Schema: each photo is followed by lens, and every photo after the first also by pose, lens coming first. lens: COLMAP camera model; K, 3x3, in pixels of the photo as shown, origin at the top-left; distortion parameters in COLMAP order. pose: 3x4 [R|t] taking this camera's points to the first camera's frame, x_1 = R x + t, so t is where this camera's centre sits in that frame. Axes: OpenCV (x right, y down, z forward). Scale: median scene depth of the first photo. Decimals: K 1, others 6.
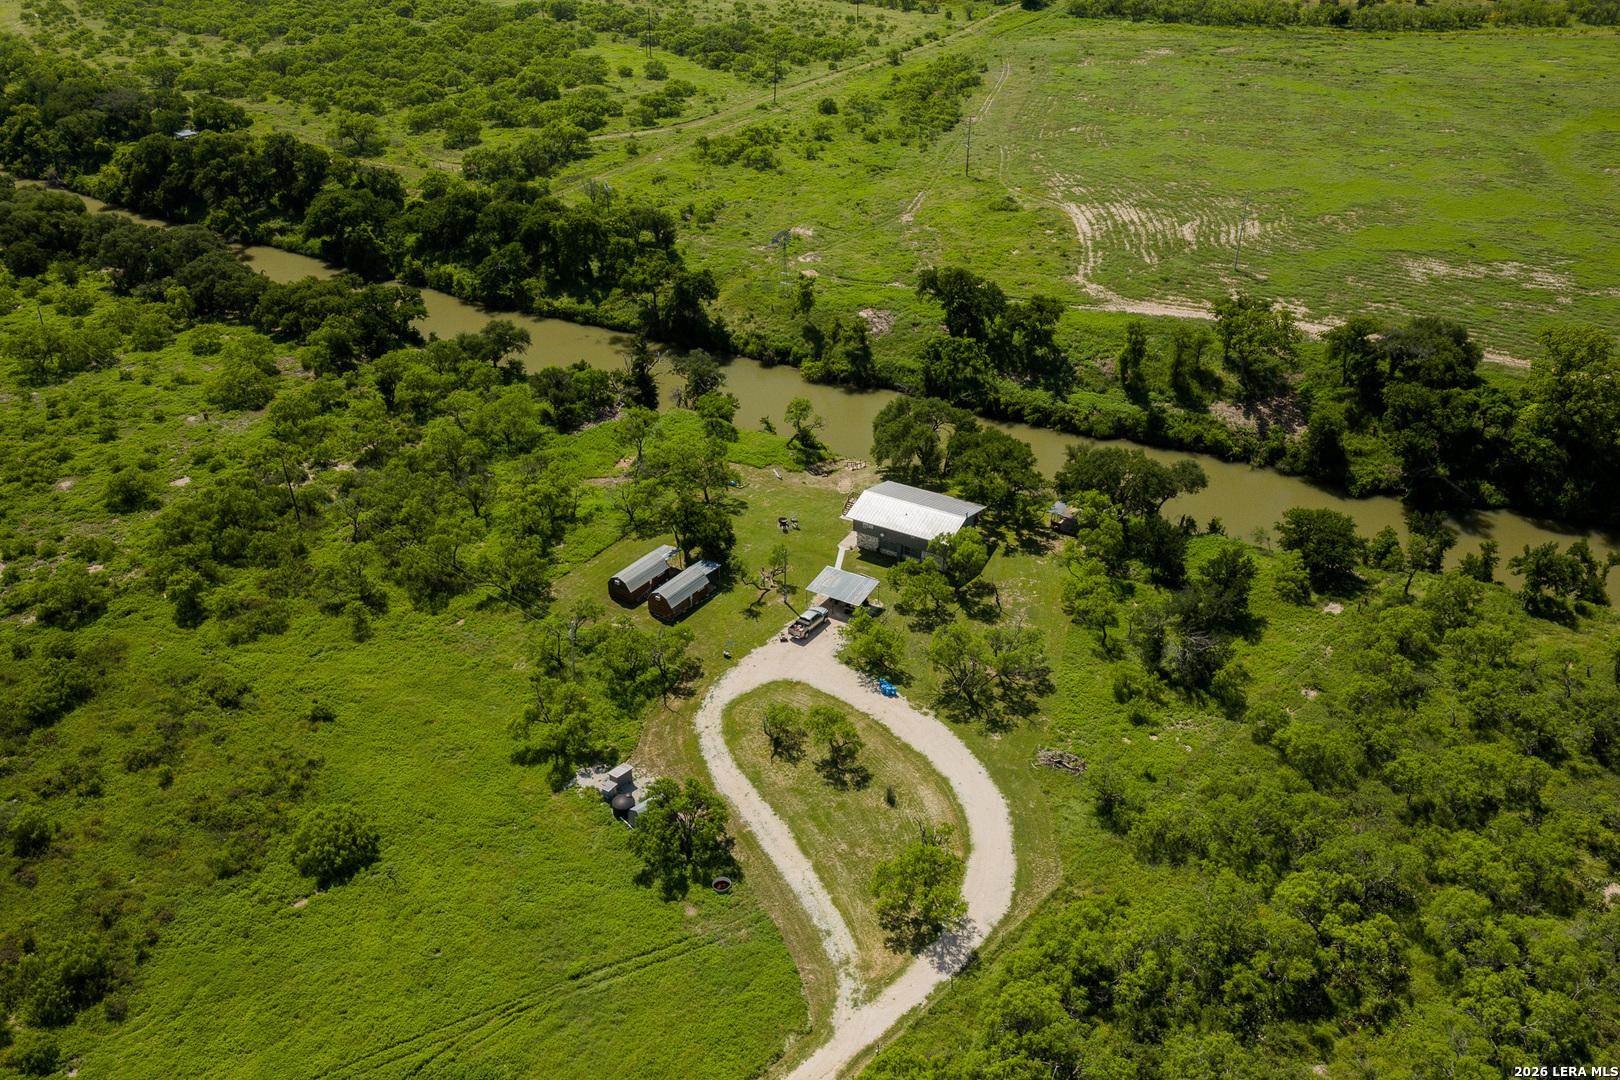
lens RADIAL K [[1338.4, 0, 818.8], [0, 1338.4, 538.5], [0, 0, 1]] dist [0.020872, -0.035061]
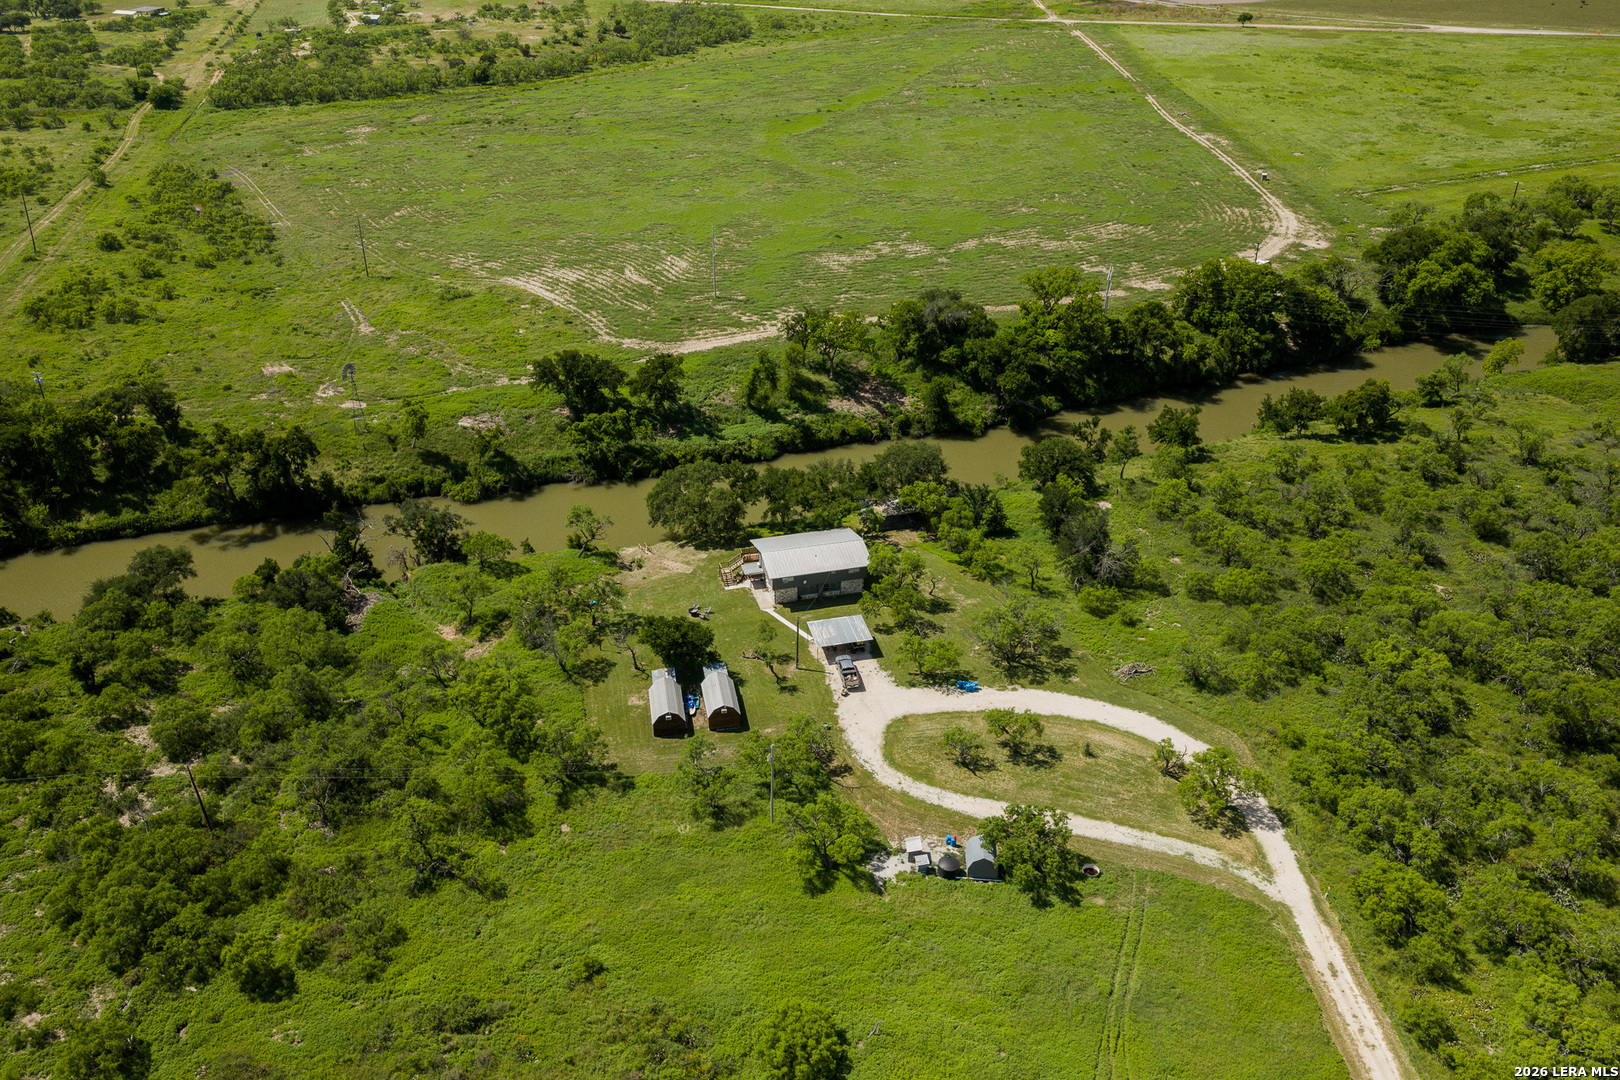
lens RADIAL K [[1338.4, 0, 818.8], [0, 1338.4, 538.5], [0, 0, 1]] dist [0.020872, -0.035061]
pose [[0.713000, -0.334453, 0.616257, -0.498277], [0.358631, 0.929193, 0.089358, -0.106711], [-0.602508, 0.157296, 0.782459, 0.136653]]
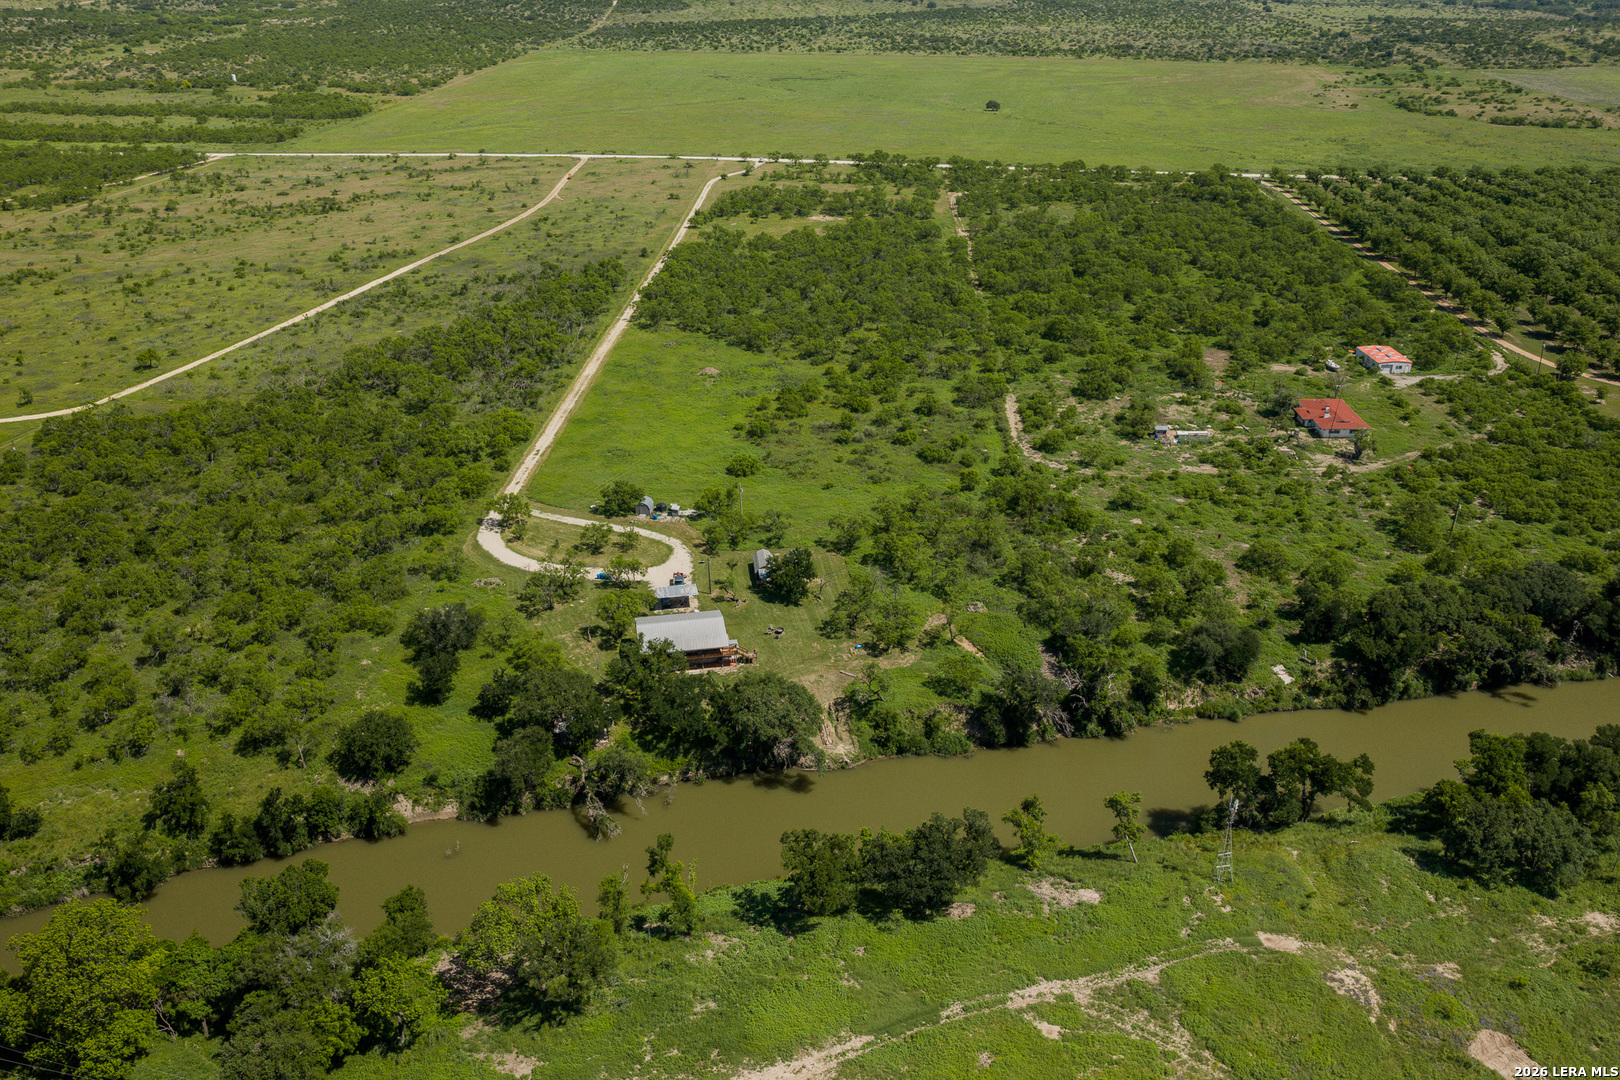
lens RADIAL K [[1338.4, 0, 818.8], [0, 1338.4, 538.5], [0, 0, 1]] dist [0.020872, -0.035061]
pose [[-0.761047, 0.271073, -0.589344, 0.610558], [-0.328038, 0.622962, 0.710147, -0.892556], [0.559641, 0.733783, -0.385181, 1.298823]]
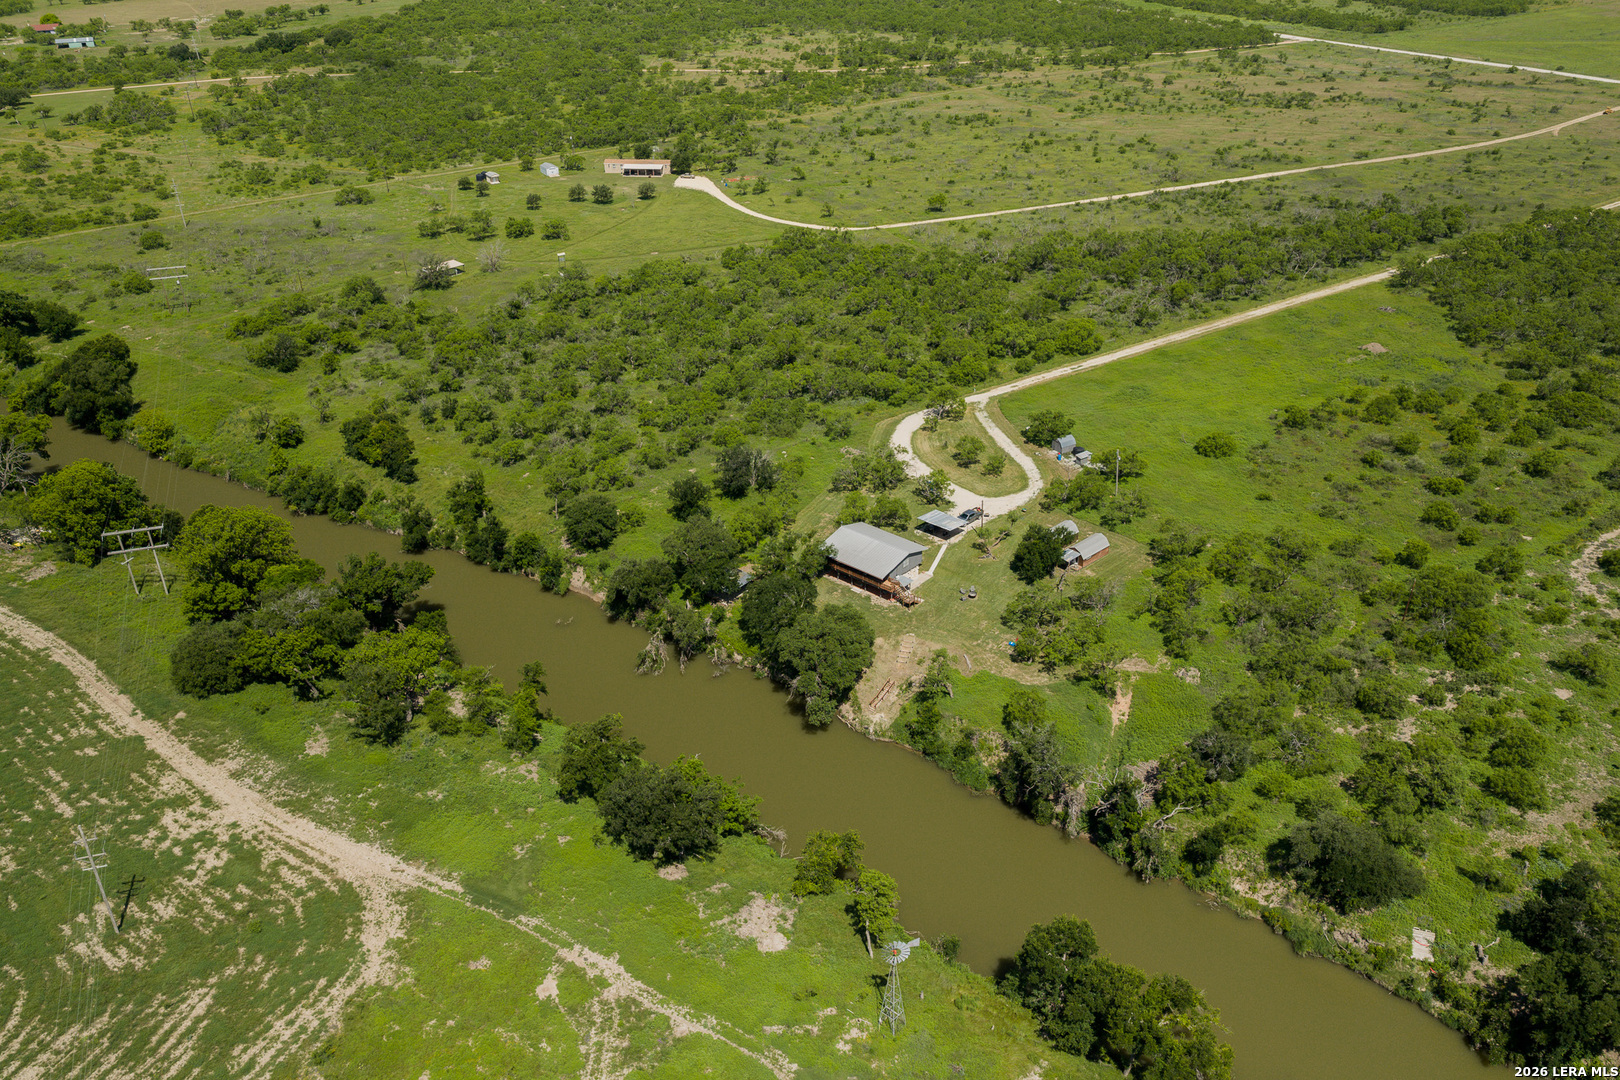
lens RADIAL K [[1338.4, 0, 818.8], [0, 1338.4, 538.5], [0, 0, 1]] dist [0.020872, -0.035061]
pose [[-0.977164, -0.090501, 0.192251, -0.105056], [0.118782, 0.517544, 0.847372, -0.961610], [-0.176186, 0.850857, -0.494975, 1.409420]]
